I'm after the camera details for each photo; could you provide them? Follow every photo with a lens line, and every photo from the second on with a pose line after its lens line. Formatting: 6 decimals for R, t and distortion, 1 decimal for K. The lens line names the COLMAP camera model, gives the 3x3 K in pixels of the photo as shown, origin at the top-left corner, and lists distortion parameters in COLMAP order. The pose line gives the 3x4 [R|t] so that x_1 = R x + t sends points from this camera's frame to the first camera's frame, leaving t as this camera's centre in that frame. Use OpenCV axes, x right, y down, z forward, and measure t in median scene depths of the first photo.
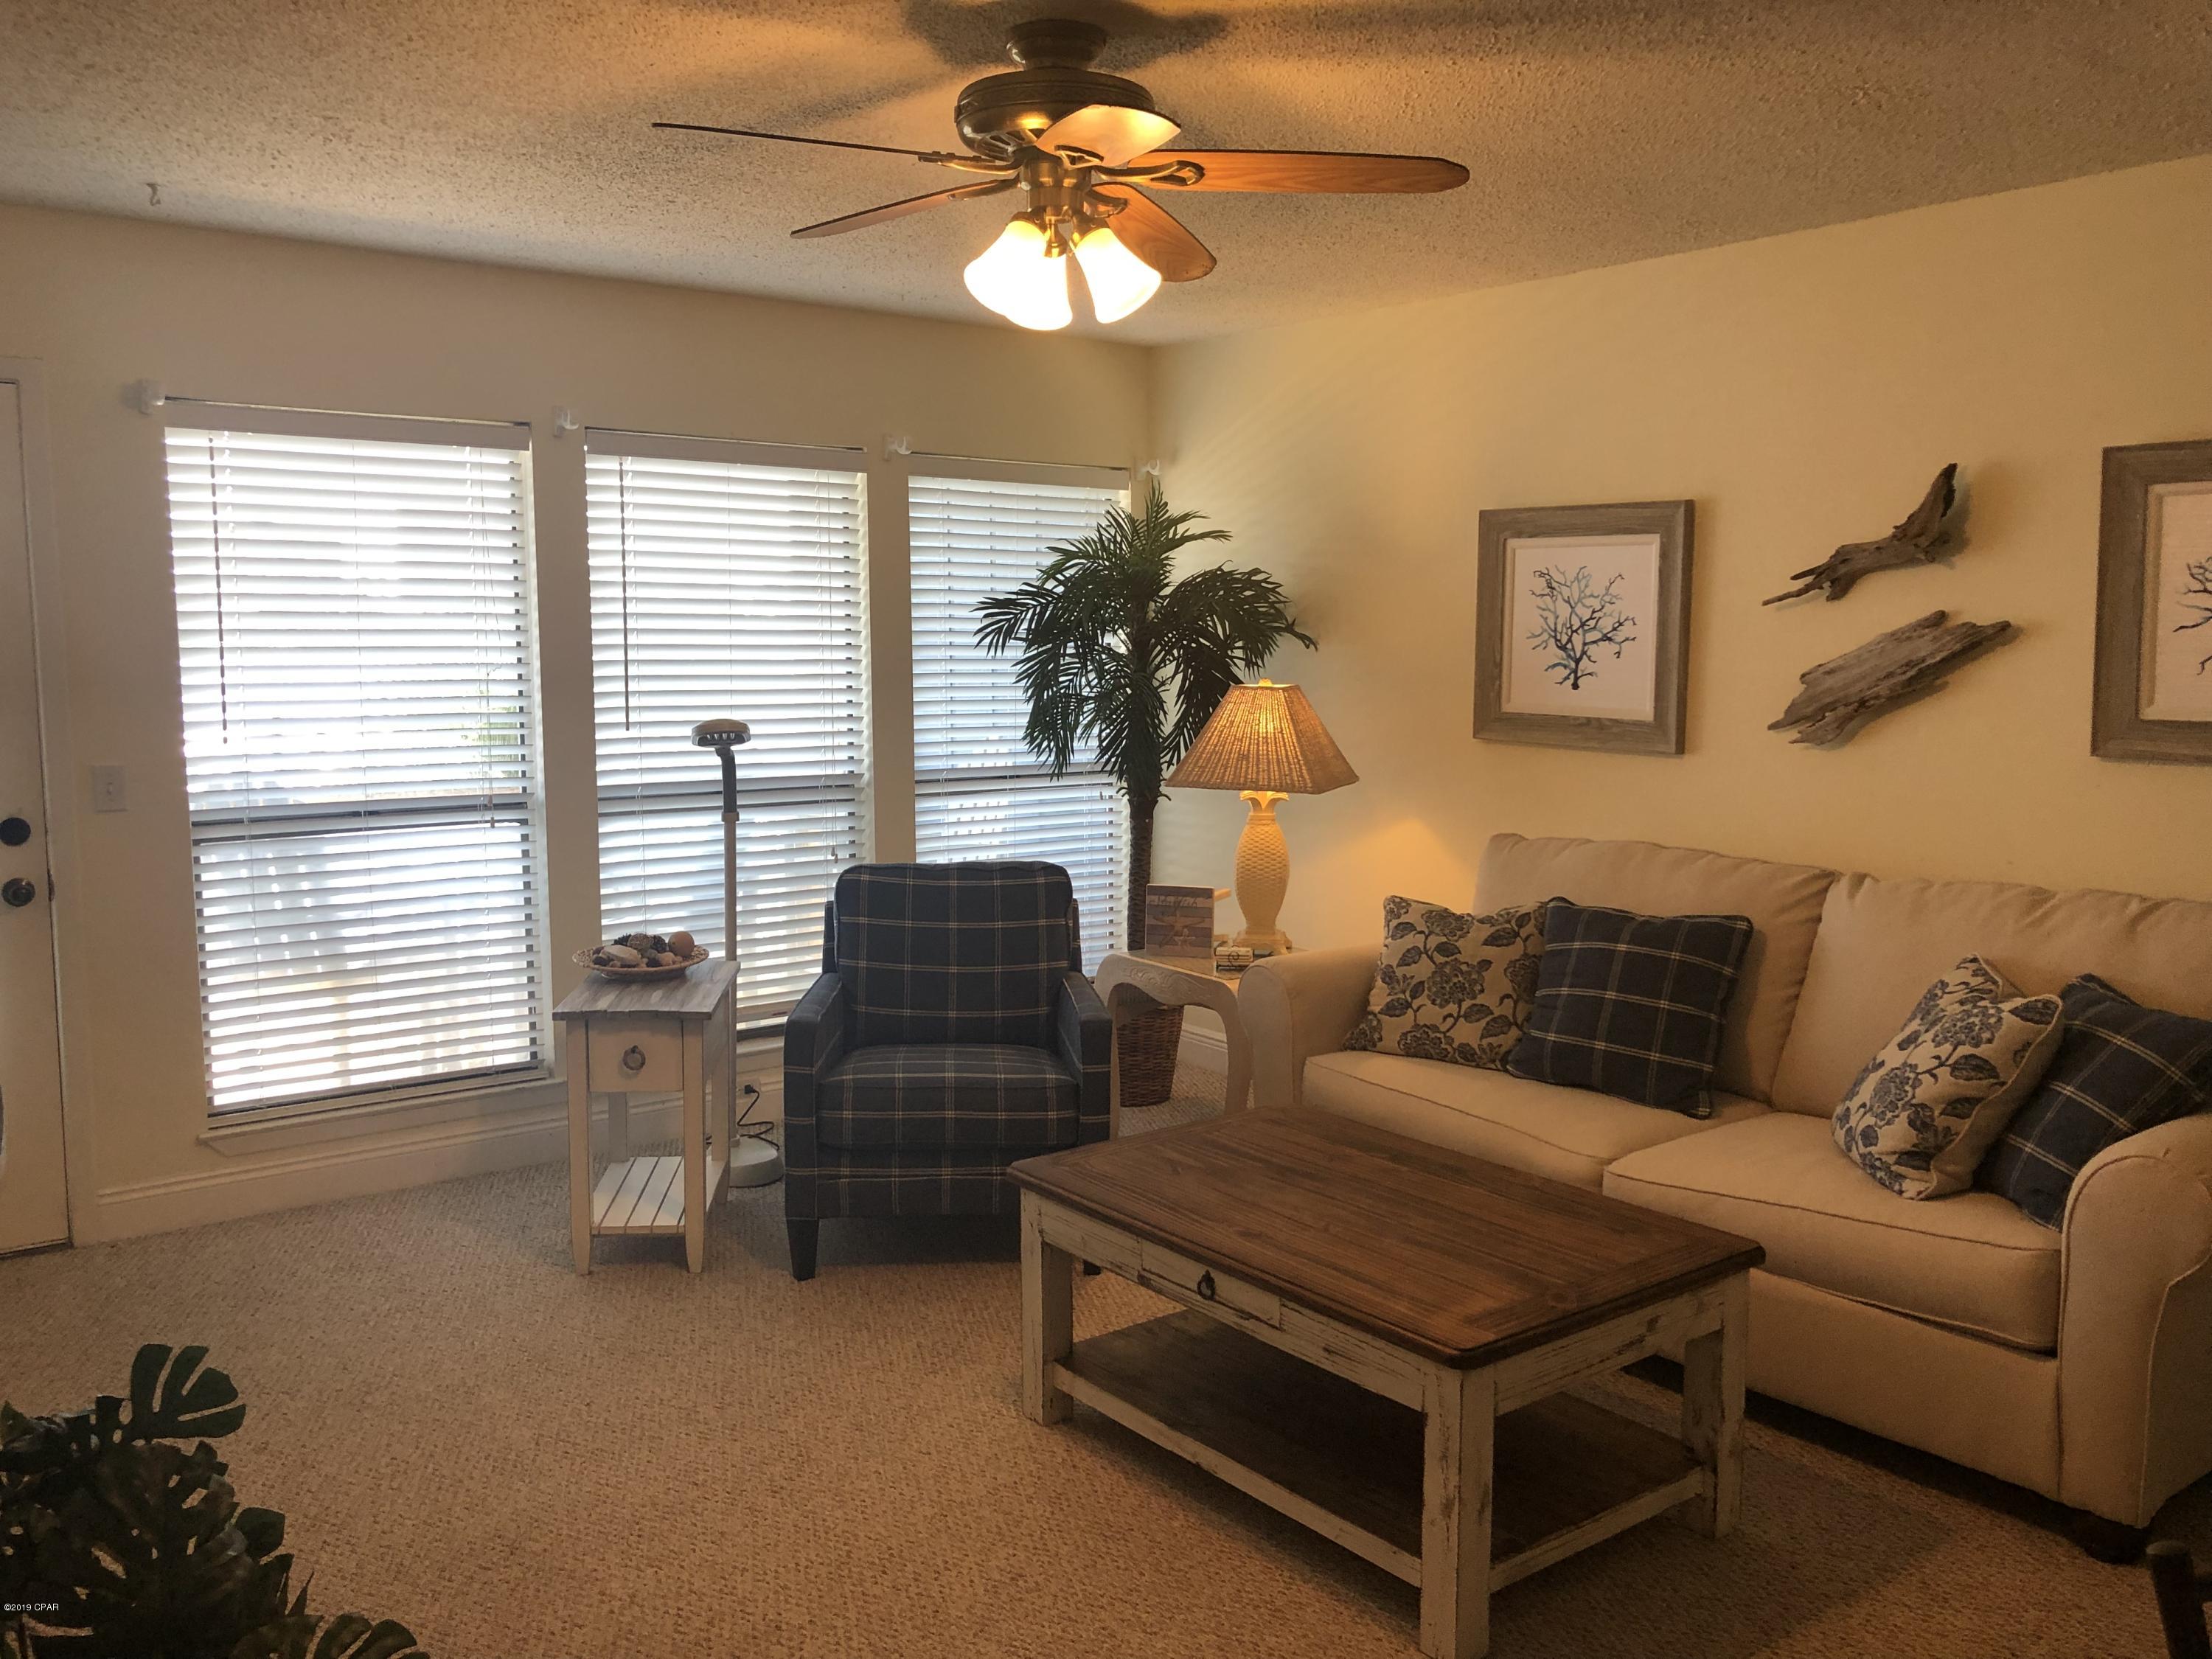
lens RADIAL K [[1828.0, 0, 1088.6], [0, 1828.0, 819.4], [0, 0, 1]] dist [0.036434, -0.033934]
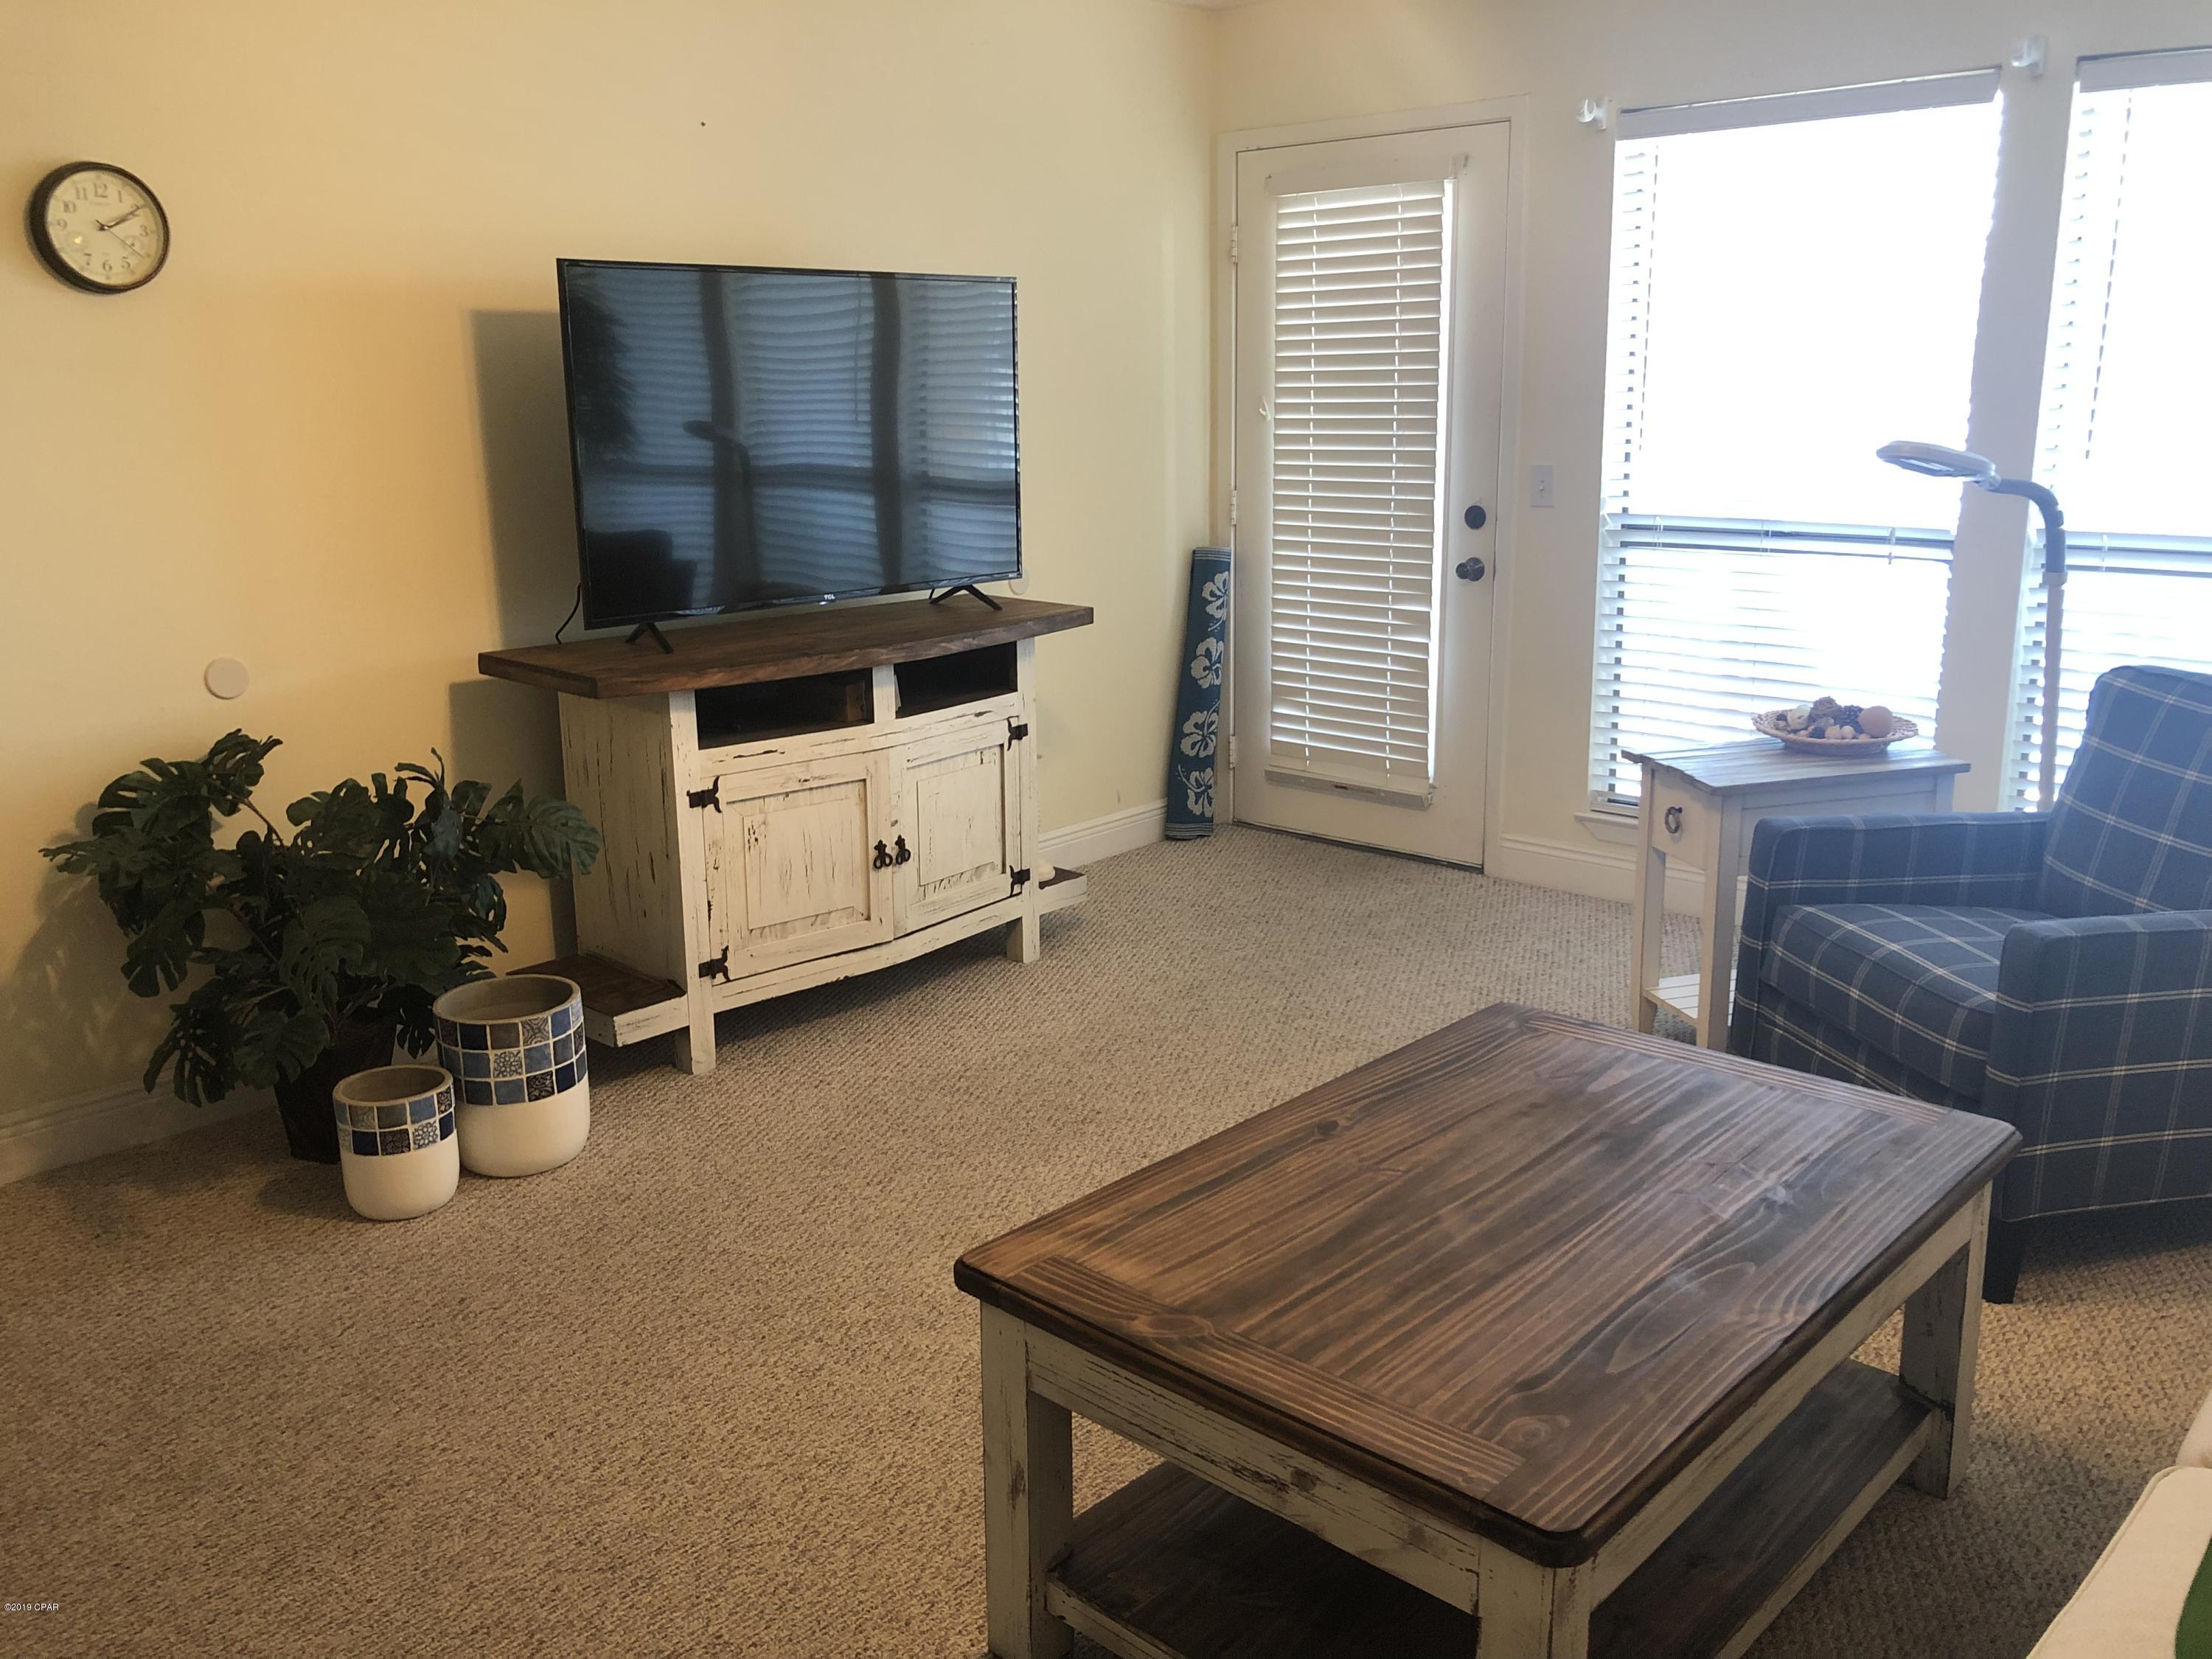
lens RADIAL K [[1828.0, 0, 1113.8], [0, 1828.0, 828.5], [0, 0, 1]] dist [0.036434, -0.033934]
pose [[0.168719, 0.233118, -0.957700, 0.565191], [-0.090788, 0.971174, 0.220404, -0.038604], [0.981474, 0.049761, 0.185020, 0.567112]]
